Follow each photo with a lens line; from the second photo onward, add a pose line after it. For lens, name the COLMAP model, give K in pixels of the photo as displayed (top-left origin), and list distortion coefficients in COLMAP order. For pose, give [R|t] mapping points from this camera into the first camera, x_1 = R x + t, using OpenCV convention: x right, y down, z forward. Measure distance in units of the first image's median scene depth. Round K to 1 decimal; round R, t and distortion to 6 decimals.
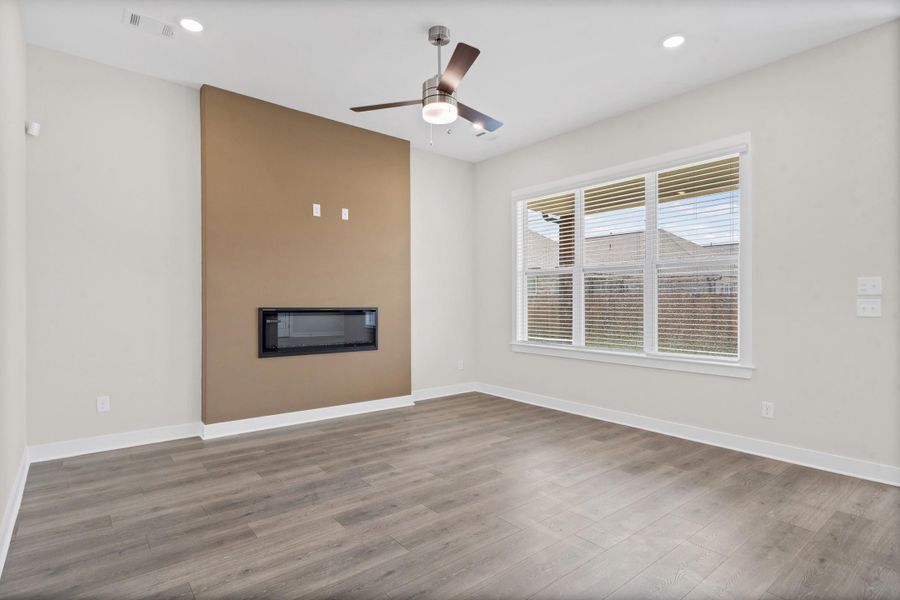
lens RADIAL K [[449.4, 0, 441.9], [0, 449.4, 299.3], [0, 0, 1]] dist [-0.005209, 0.002488]
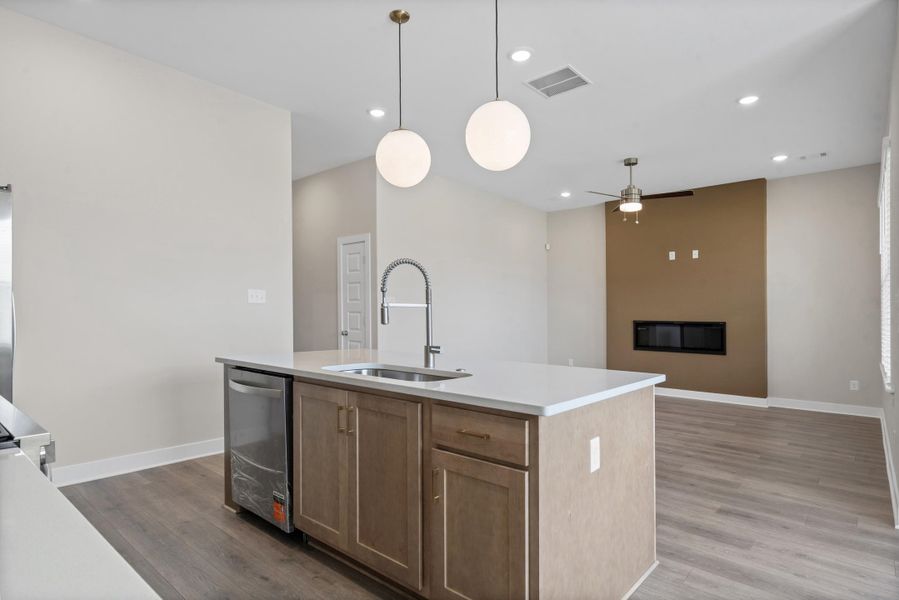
lens RADIAL K [[478.0, 0, 442.8], [0, 478.0, 311.2], [0, 0, 1]] dist [0.003172, -0.000220]
pose [[0.186589, -0.008257, -0.982403, 1.310604], [0.000006, 0.999965, -0.008404, -0.001270], [0.982438, 0.001562, 0.186582, -0.051557]]
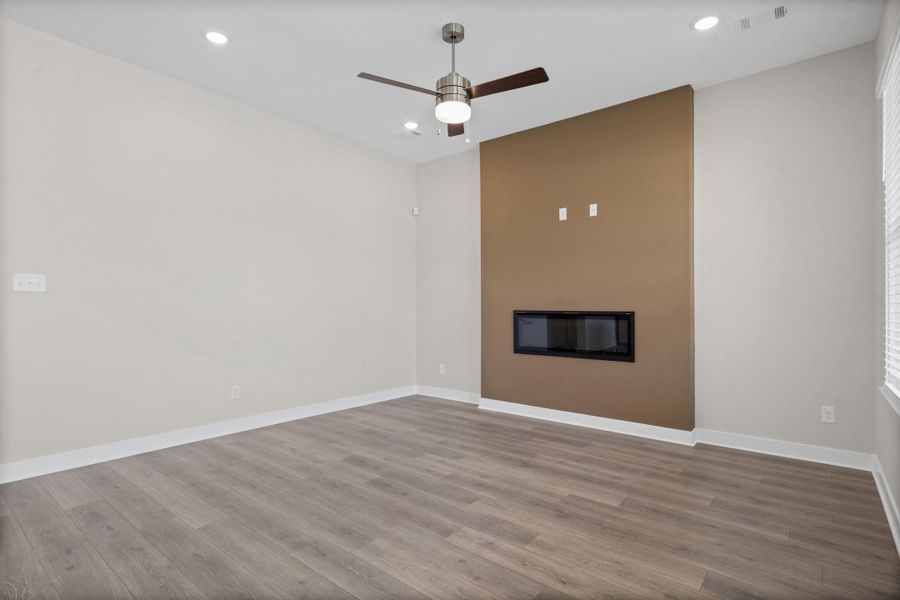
lens RADIAL K [[449.4, 0, 447.0], [0, 449.4, 308.9], [0, 0, 1]] dist [-0.005209, 0.002488]
pose [[0.212496, -0.001531, -0.977161, 0.748364], [0.002555, 0.999996, -0.001011, 0.016659], [0.977159, -0.002282, 0.212499, 0.612157]]
